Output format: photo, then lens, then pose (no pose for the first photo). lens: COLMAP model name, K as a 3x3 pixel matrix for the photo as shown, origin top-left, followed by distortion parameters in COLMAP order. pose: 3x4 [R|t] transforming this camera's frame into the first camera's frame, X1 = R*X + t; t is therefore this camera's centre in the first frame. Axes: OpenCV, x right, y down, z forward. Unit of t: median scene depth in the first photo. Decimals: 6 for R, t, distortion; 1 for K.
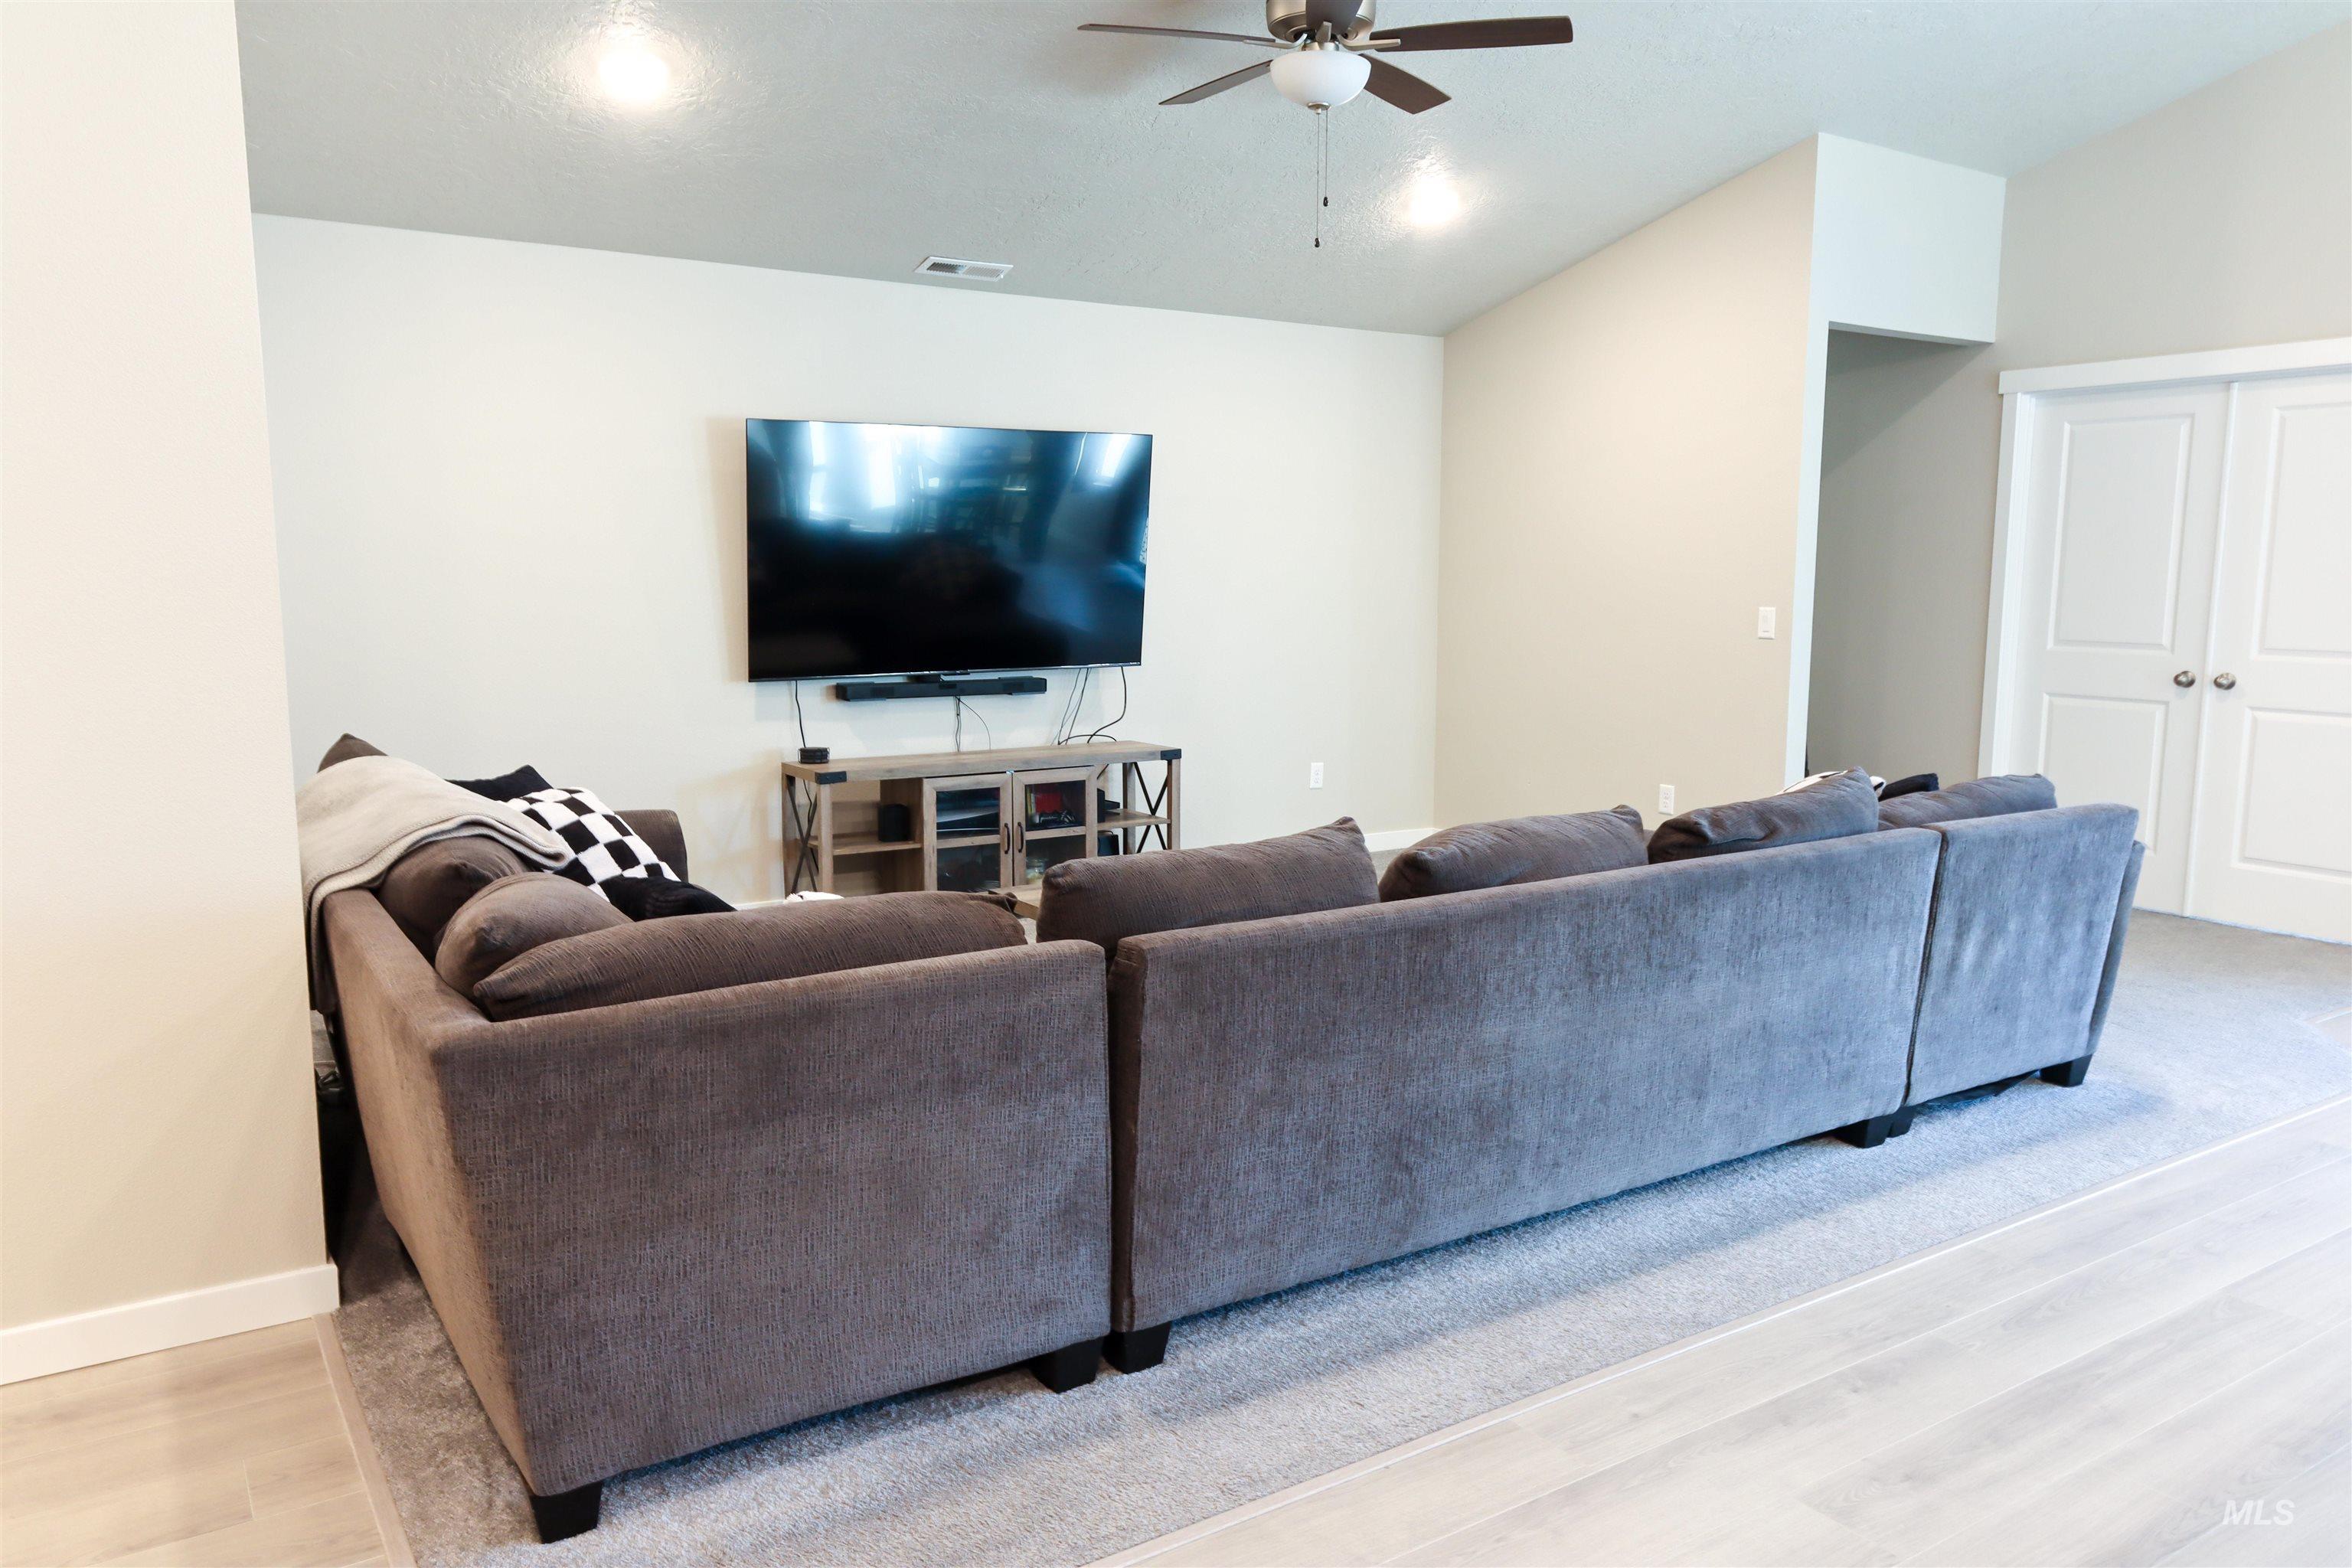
lens RADIAL K [[1671.8, 0, 1171.8], [0, 1671.8, 781.0], [0, 0, 1]] dist [0.005992, 0.003055]
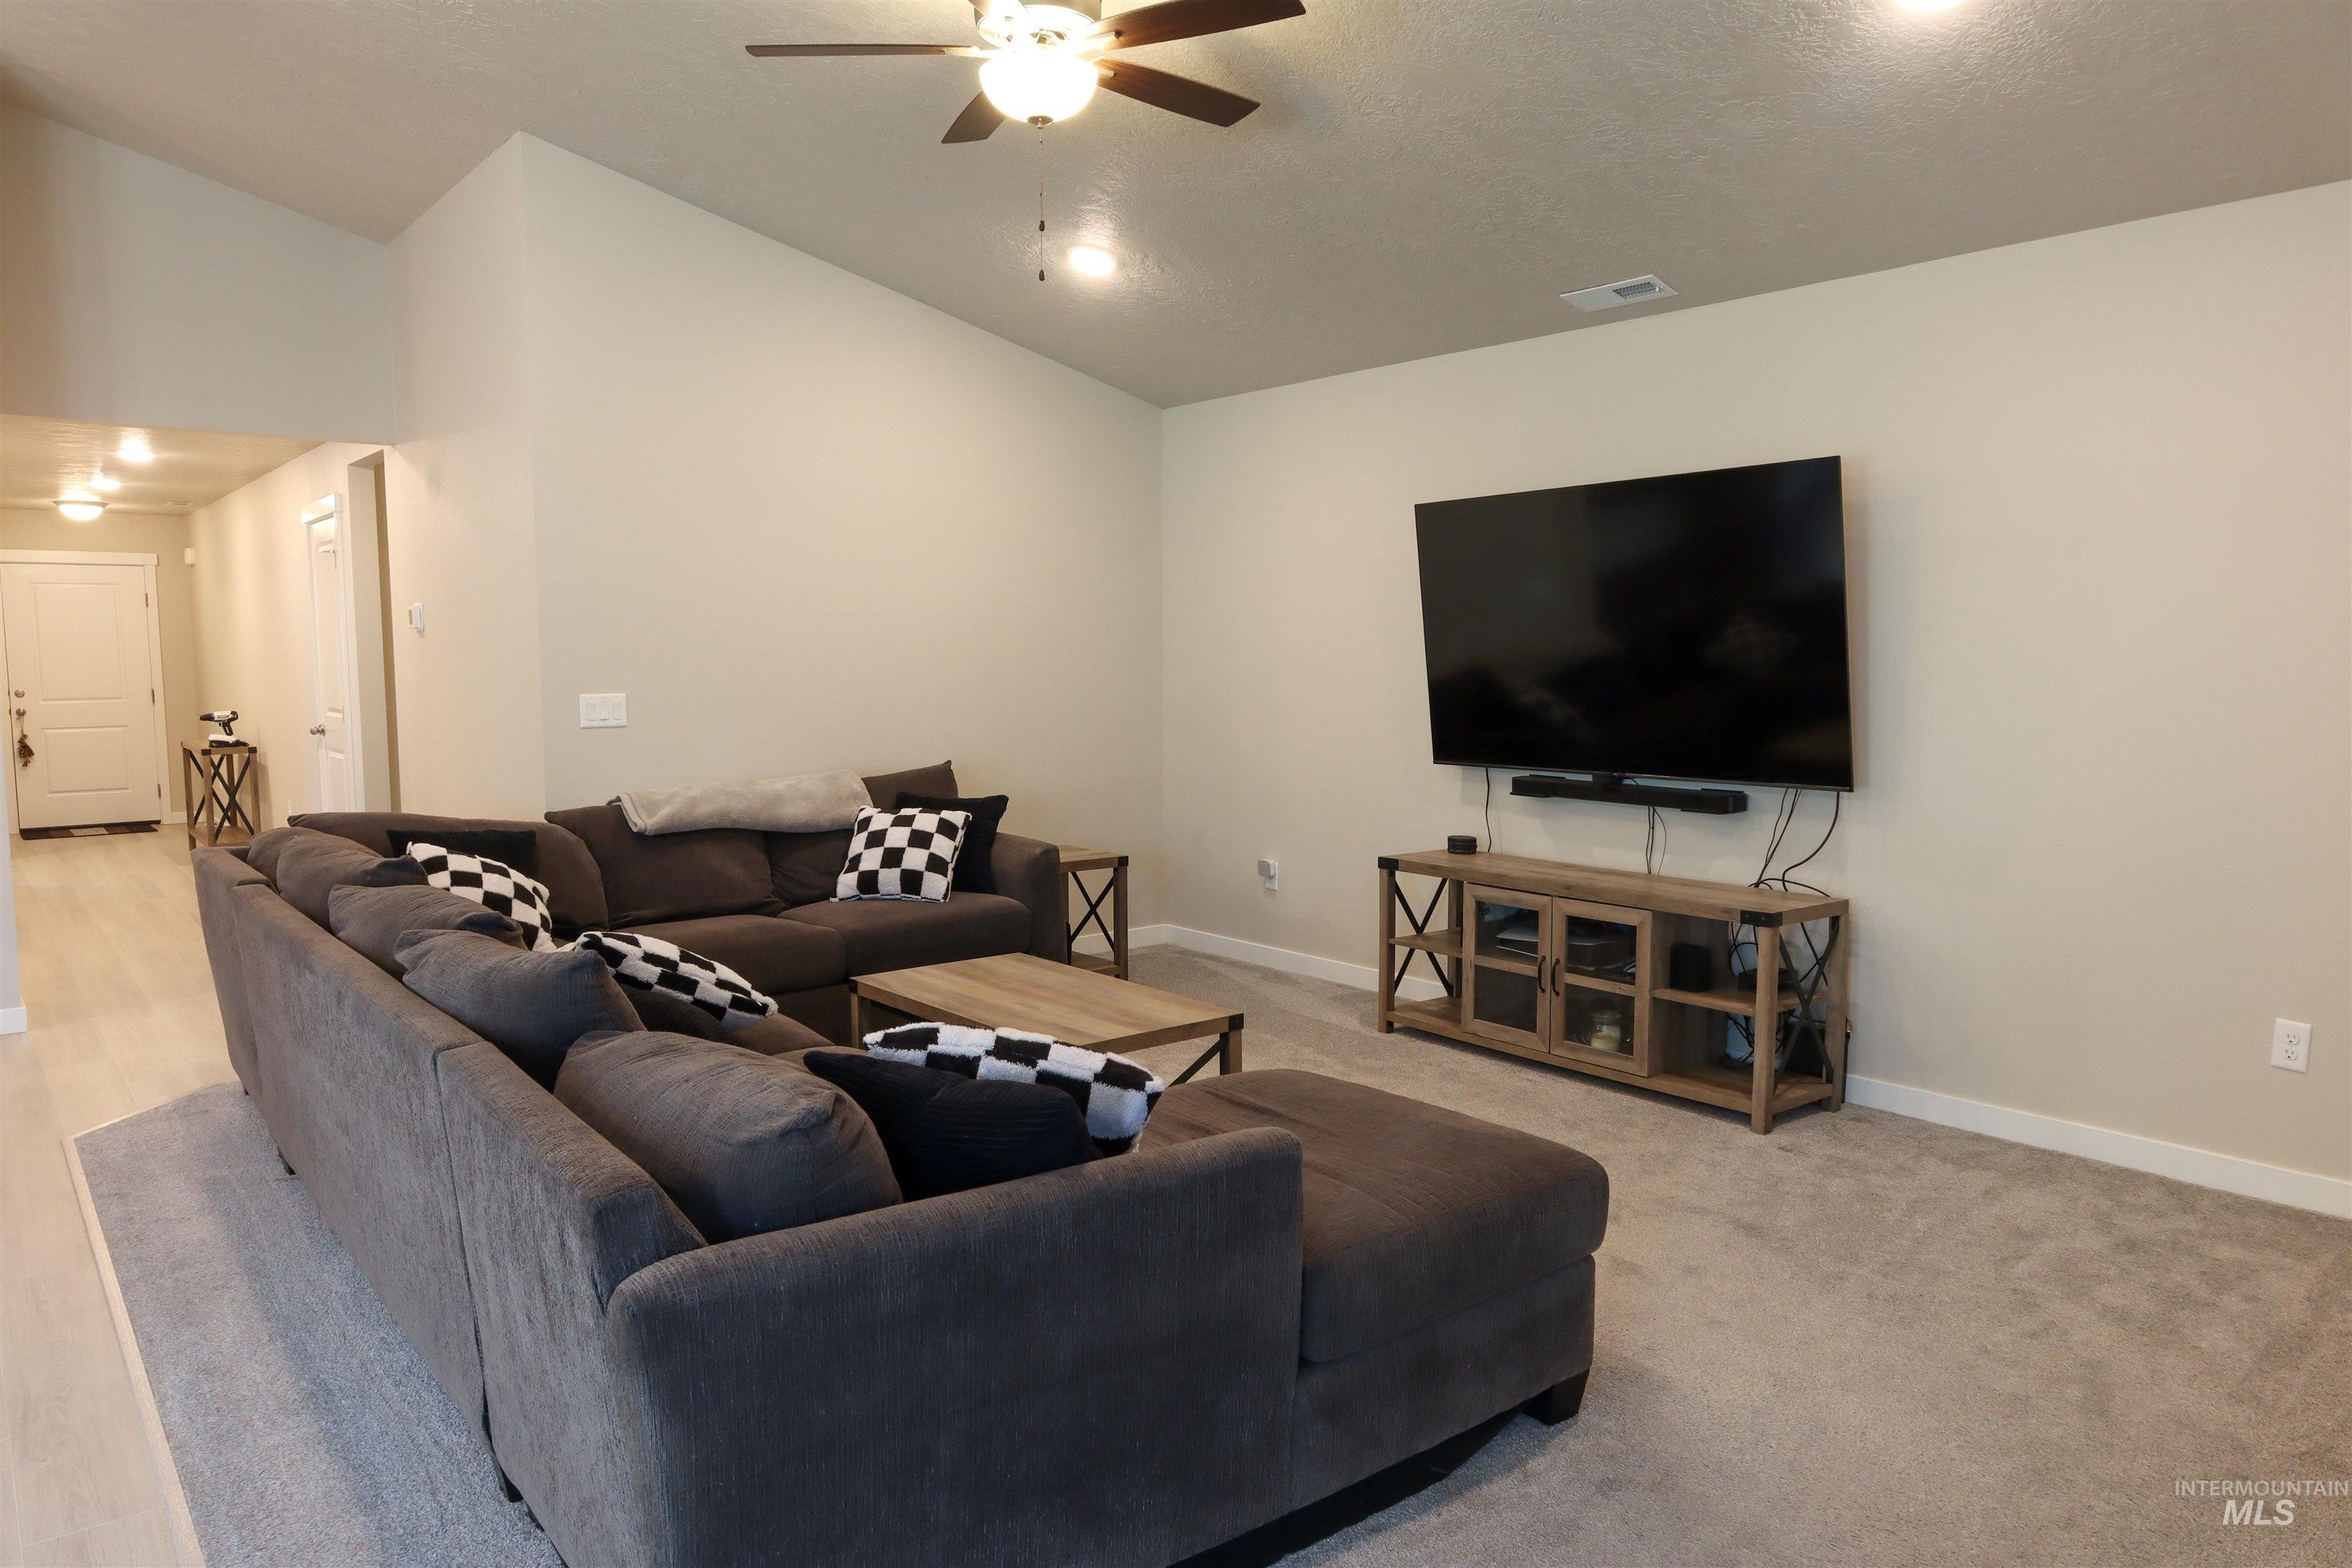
lens RADIAL K [[1587.6, 0, 1177.8], [0, 1587.6, 781.3], [0, 0, 1]] dist [-0.008980, 0.009039]
pose [[0.076487, 0.085630, -0.993387, 0.644695], [-0.116805, 0.990215, 0.076364, -0.096951], [0.990205, 0.110192, 0.085741, 0.707074]]
